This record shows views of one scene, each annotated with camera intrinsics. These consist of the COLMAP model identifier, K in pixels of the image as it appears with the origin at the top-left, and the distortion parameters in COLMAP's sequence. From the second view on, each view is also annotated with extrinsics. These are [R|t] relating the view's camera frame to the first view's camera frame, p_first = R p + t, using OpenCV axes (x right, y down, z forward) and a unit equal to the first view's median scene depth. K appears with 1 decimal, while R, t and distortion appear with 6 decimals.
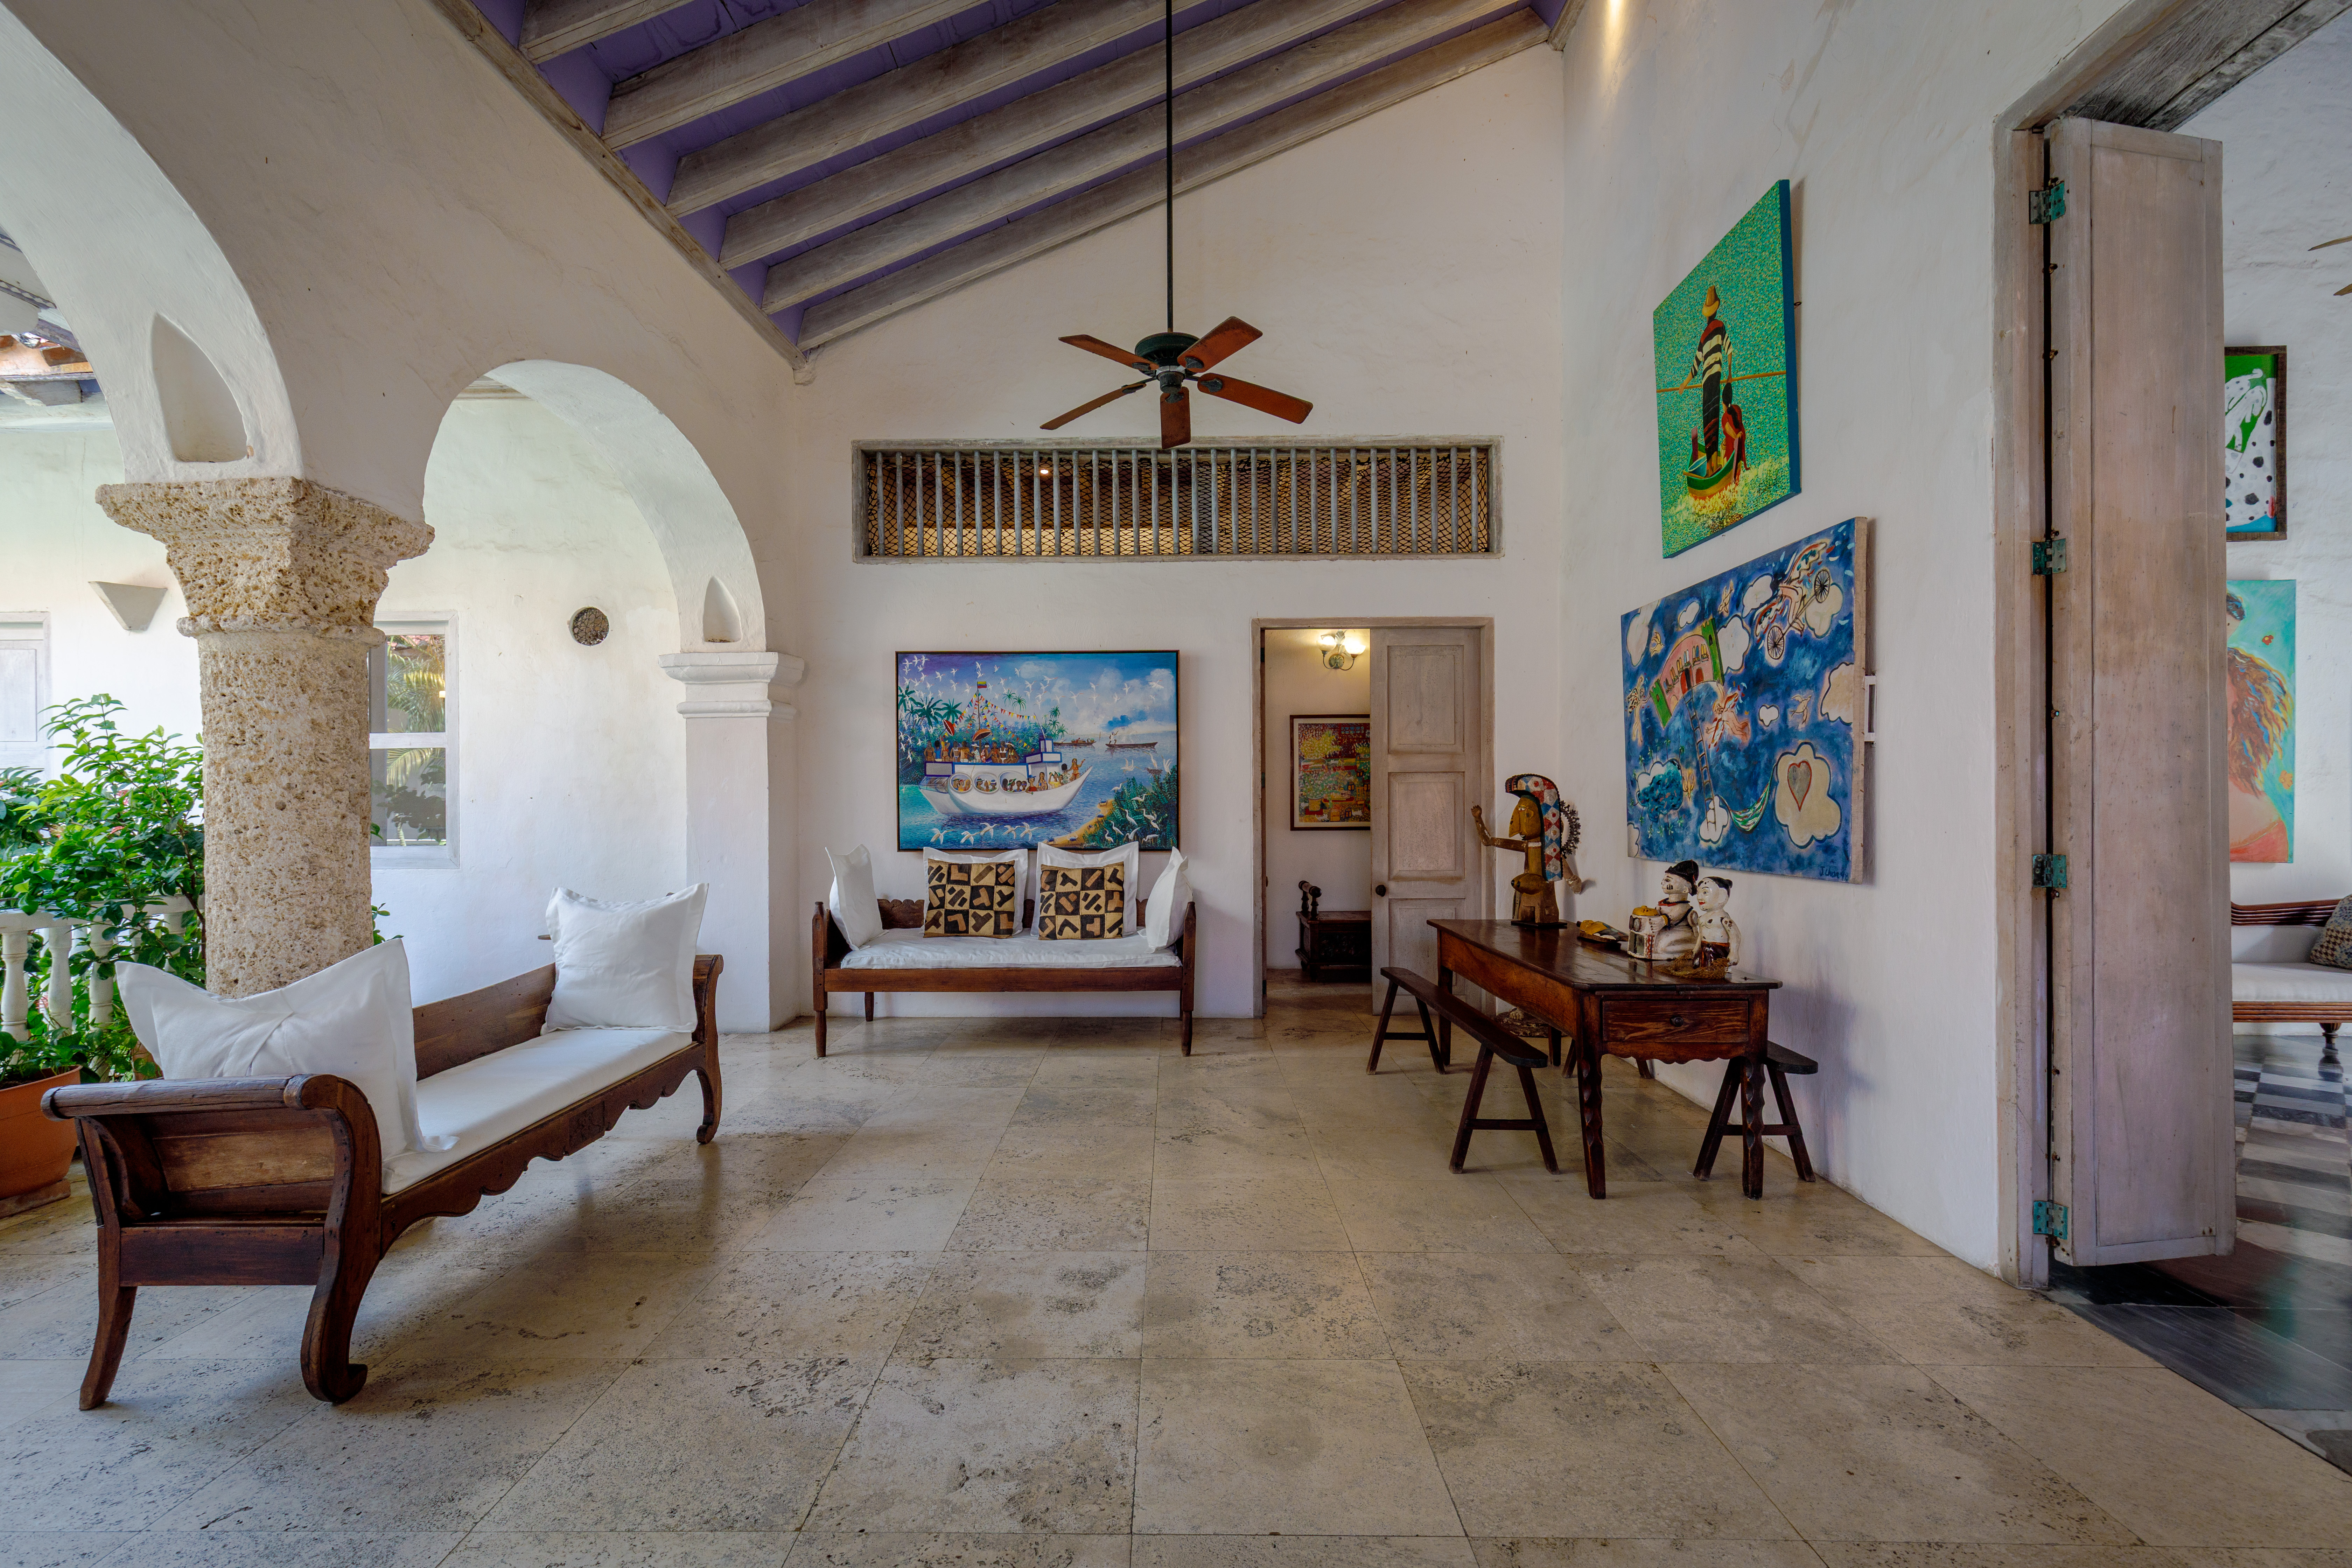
lens RADIAL K [[1050.5, 0, 1176.0], [0, 1050.5, 784.0], [0, 0, 1]] dist [0.019343, 0.000039]
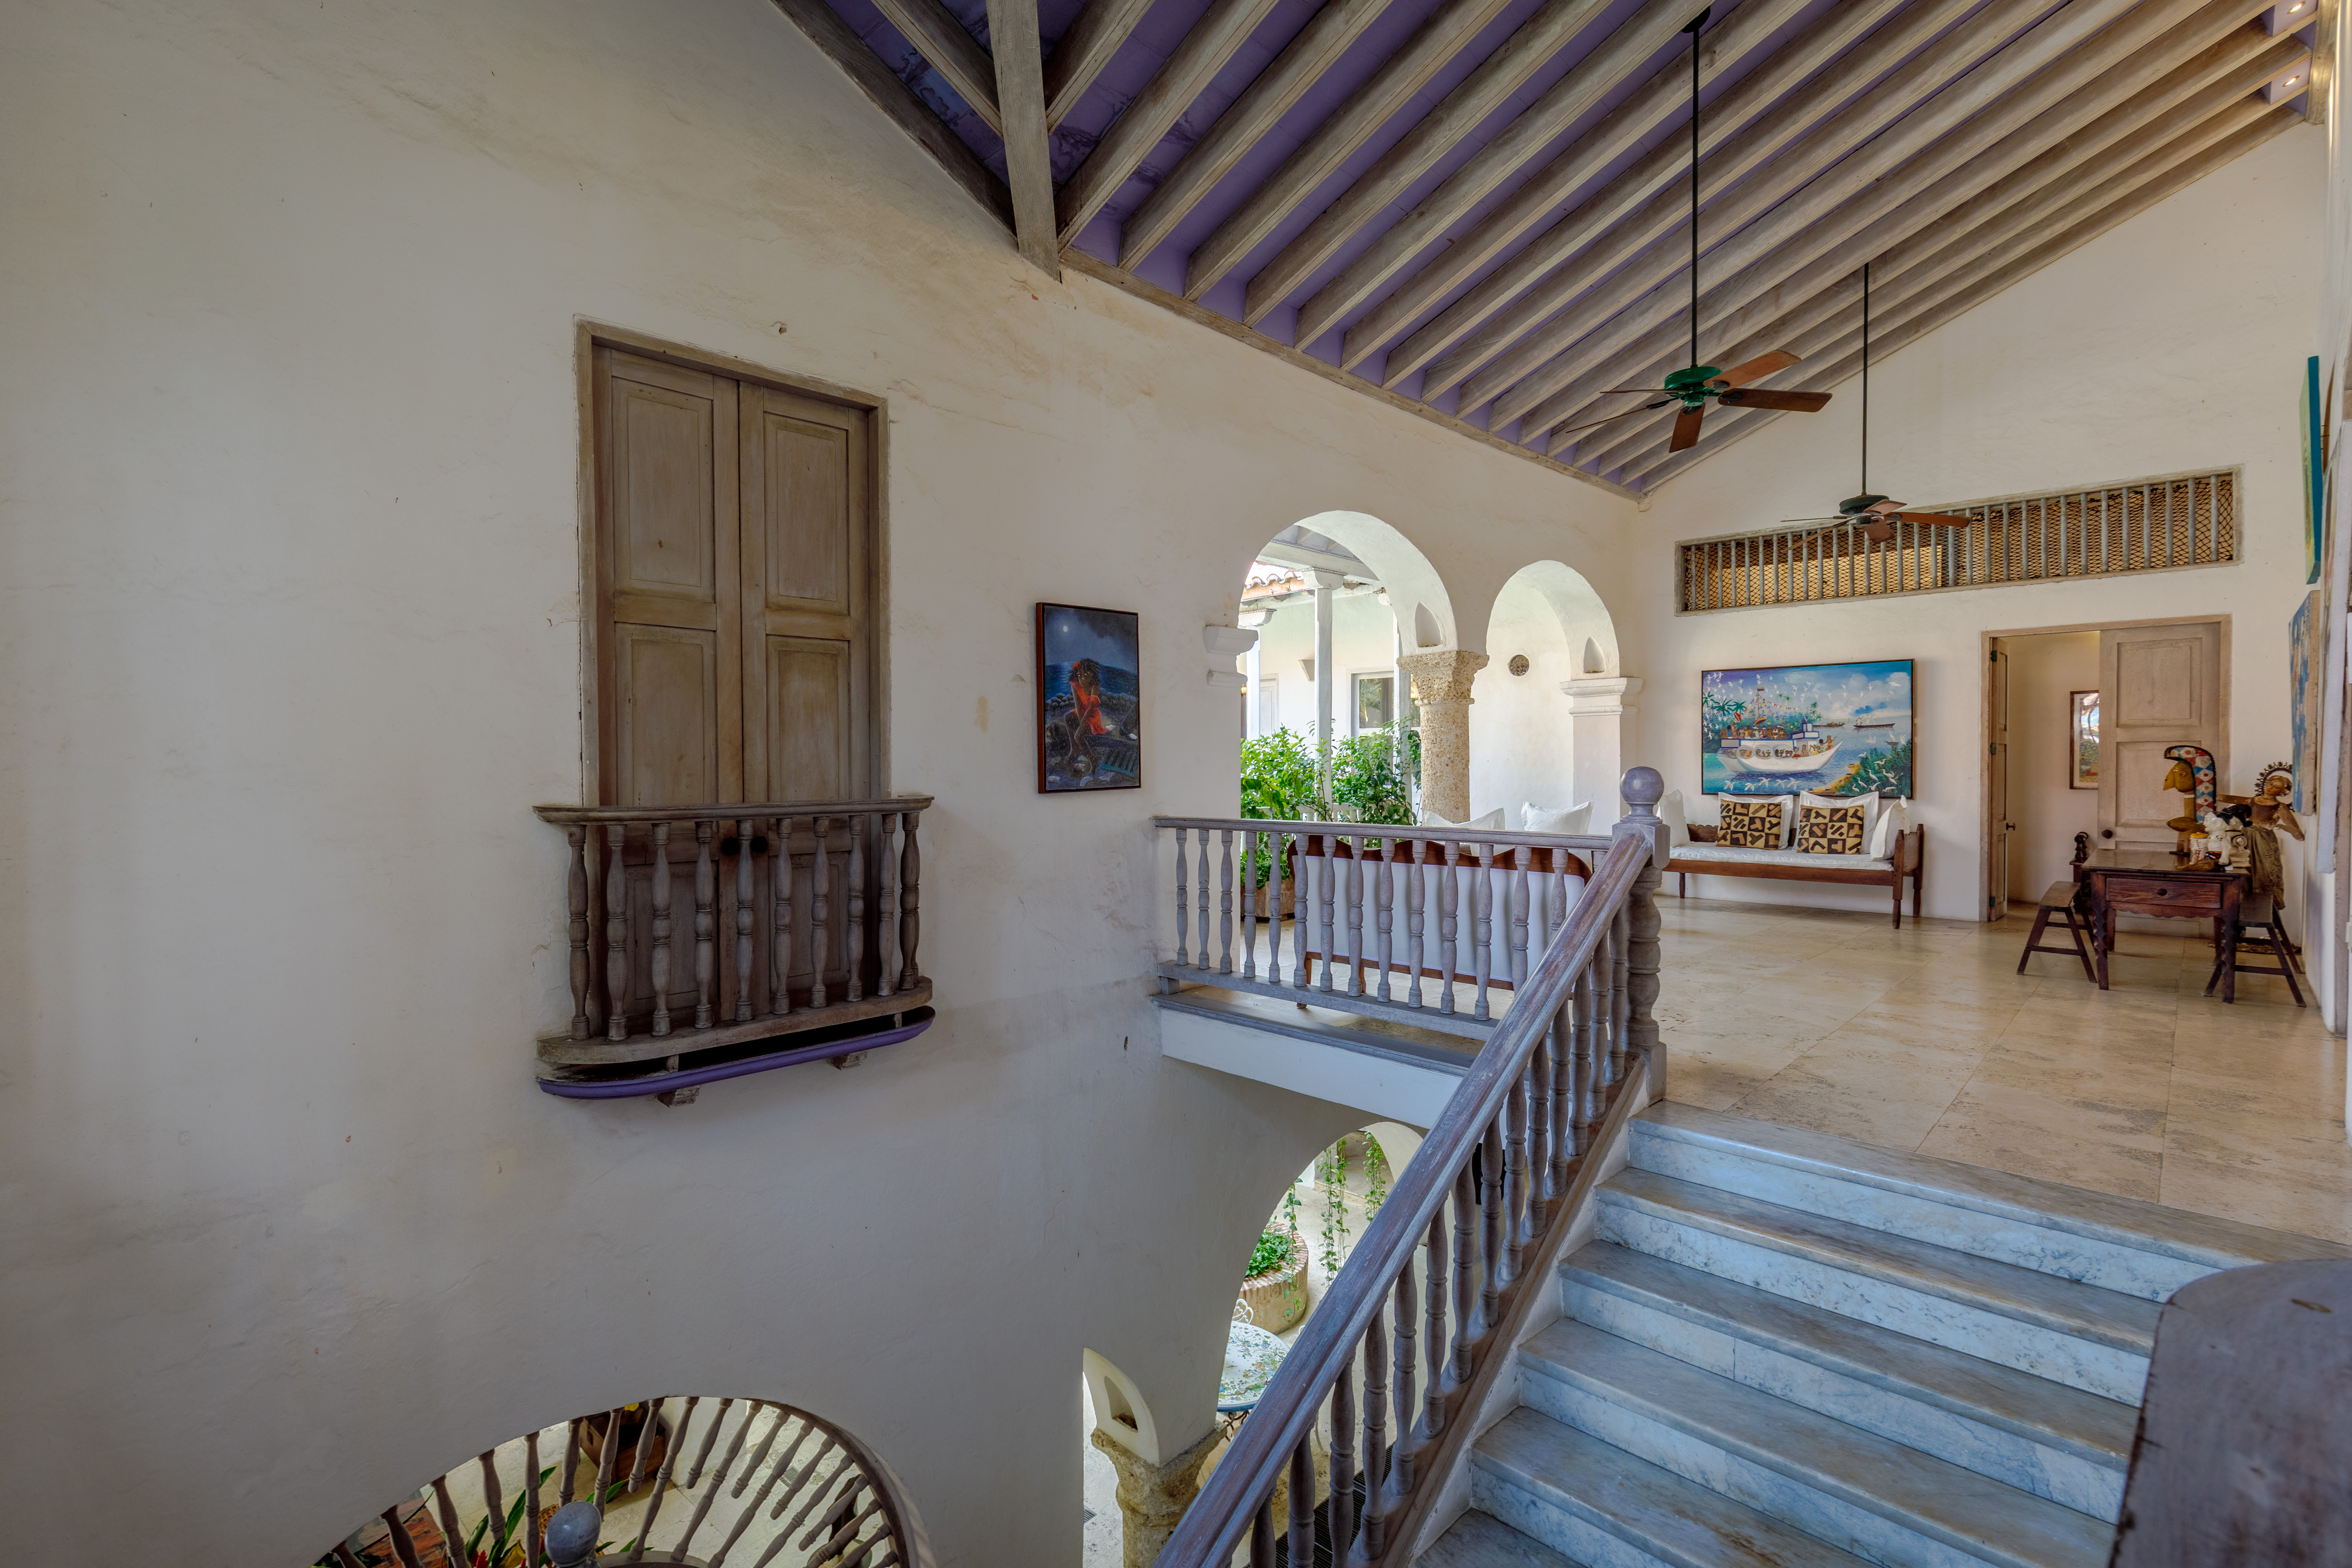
lens RADIAL K [[1098.2, 0, 1142.3], [0, 1098.2, 798.3], [0, 0, 1]] dist [0.021913, -0.007426]
pose [[0.717098, 0.025008, -0.696524, 0.303281], [0.008938, 0.998944, 0.045068, -0.014523], [0.696915, -0.038544, 0.716117, -0.817979]]
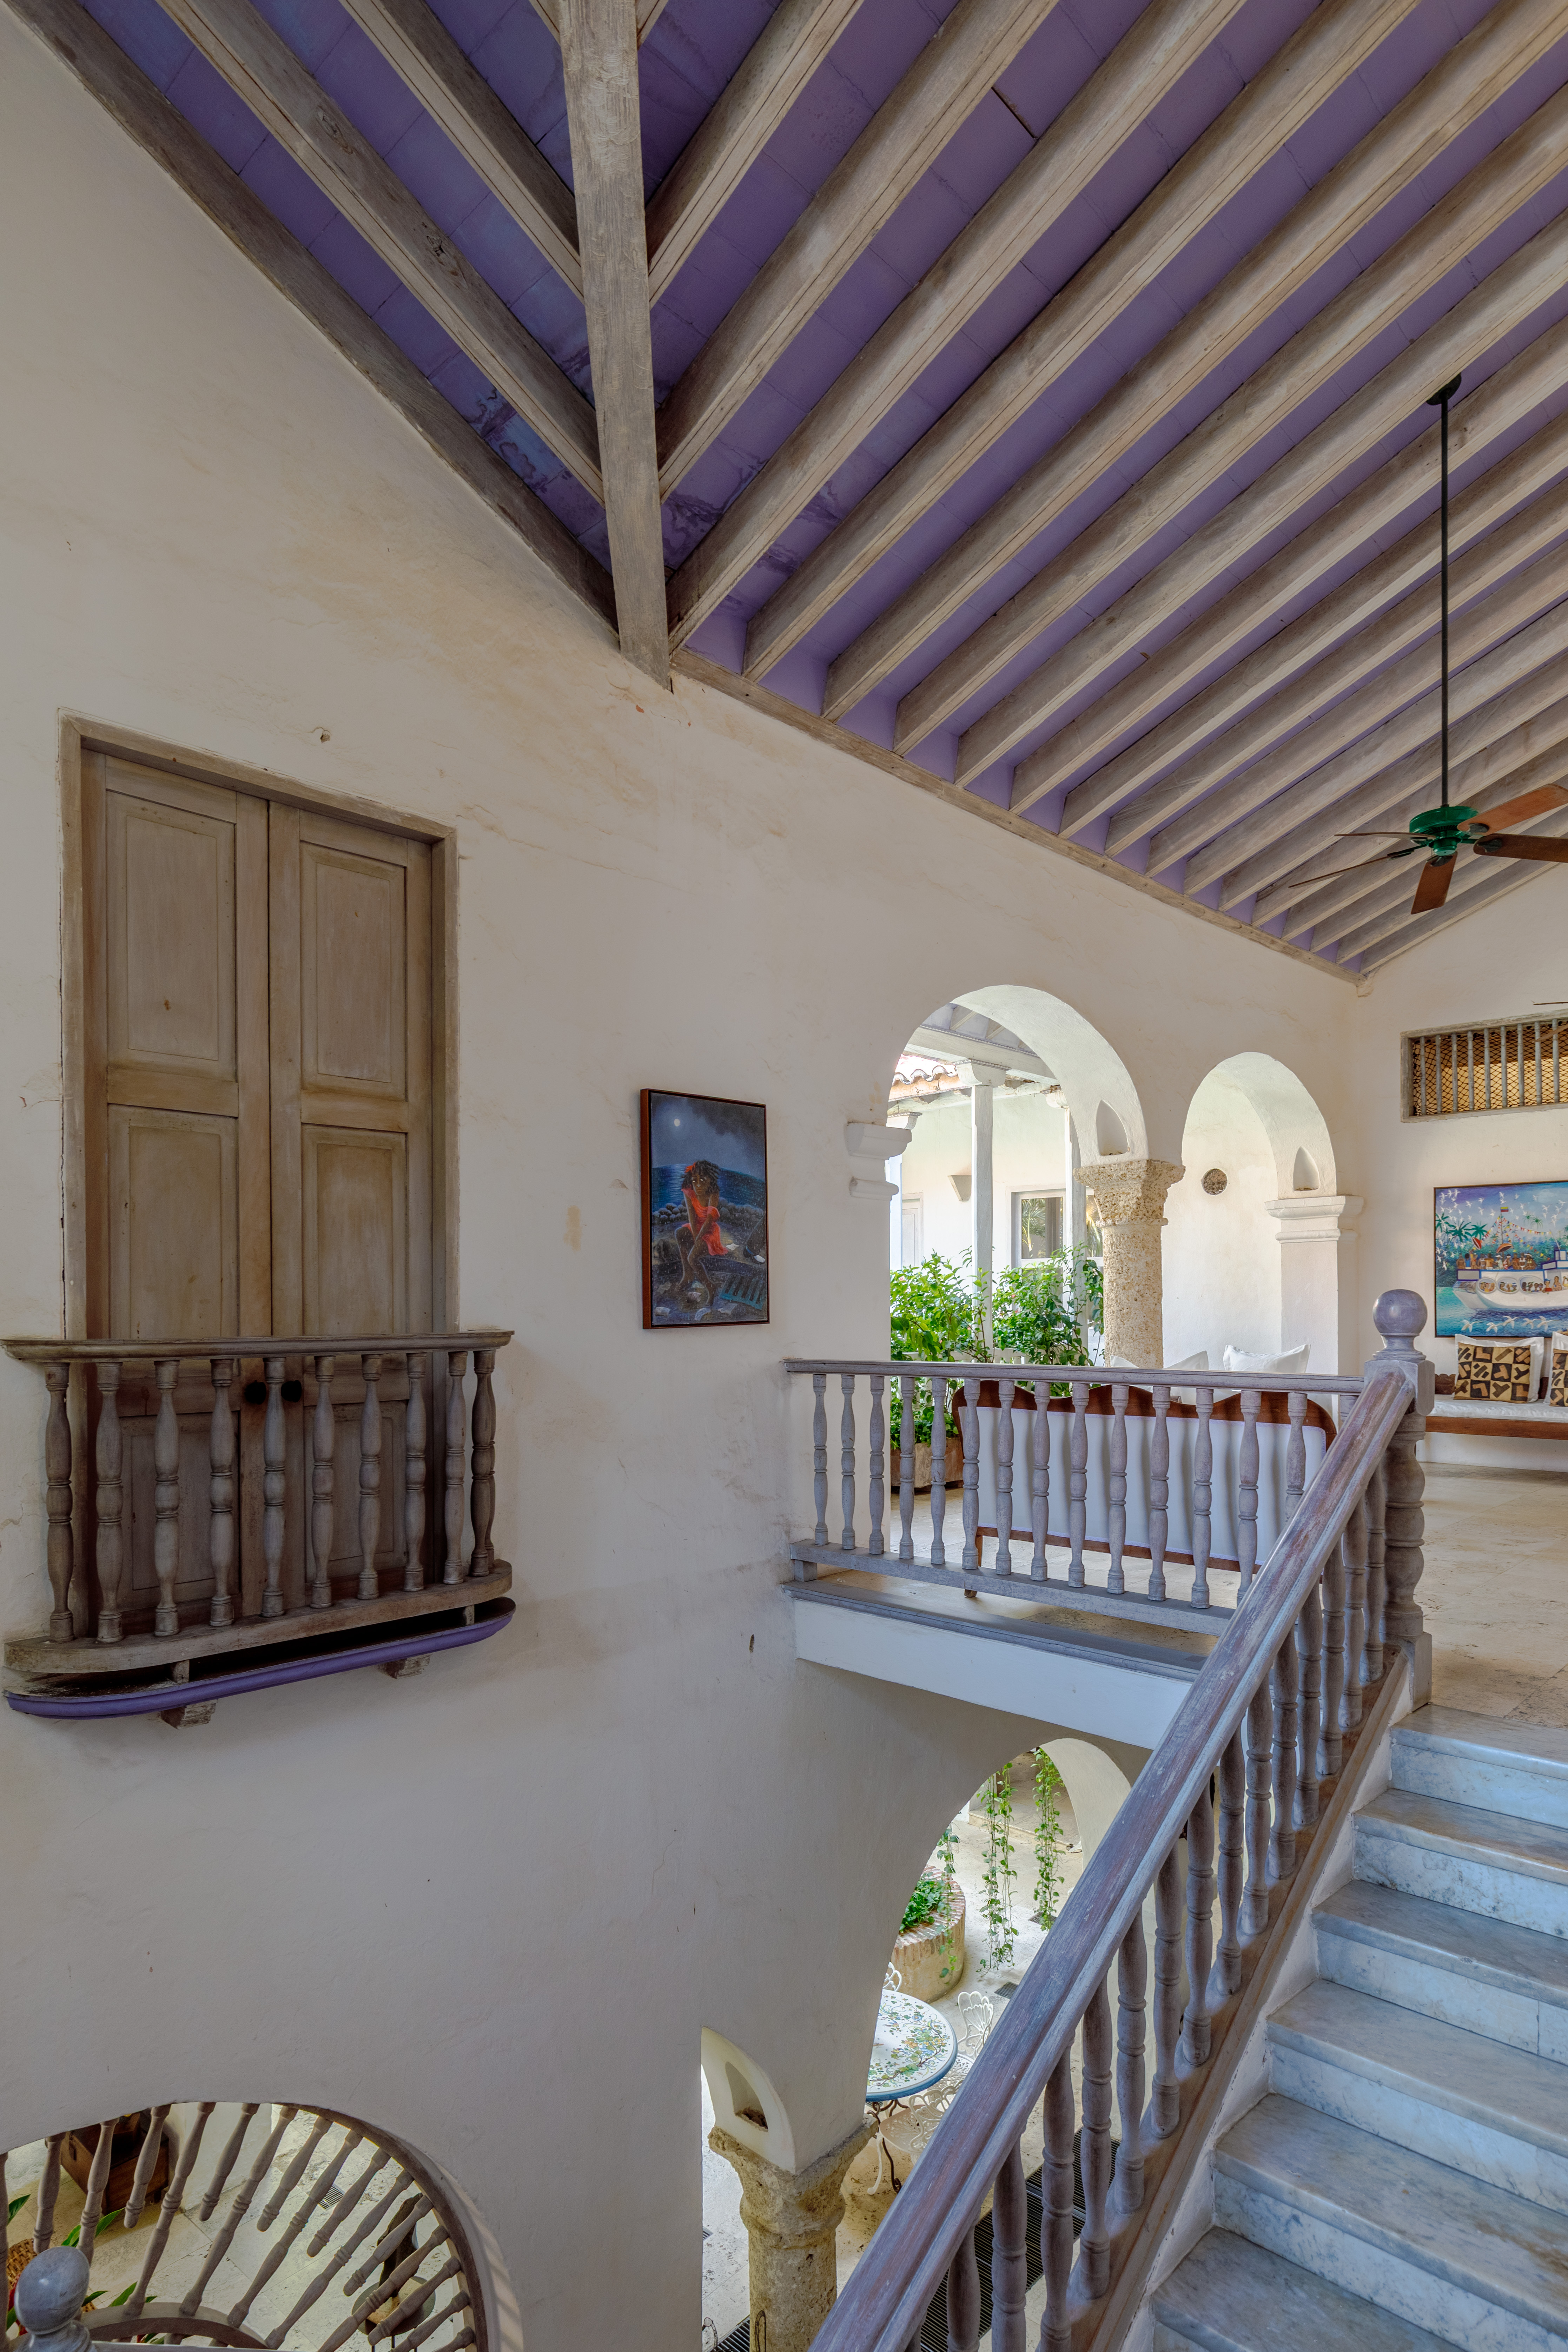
lens RADIAL K [[1328.1, 0, 788.0], [0, 1328.1, 1334.0], [0, 0, 1]] dist [0.002724, 0.001855]
pose [[0.739399, 0.013851, -0.673125, 0.267588], [0.010228, 0.999442, 0.031801, -0.002127], [0.673190, -0.030398, 0.738845, -0.808590]]
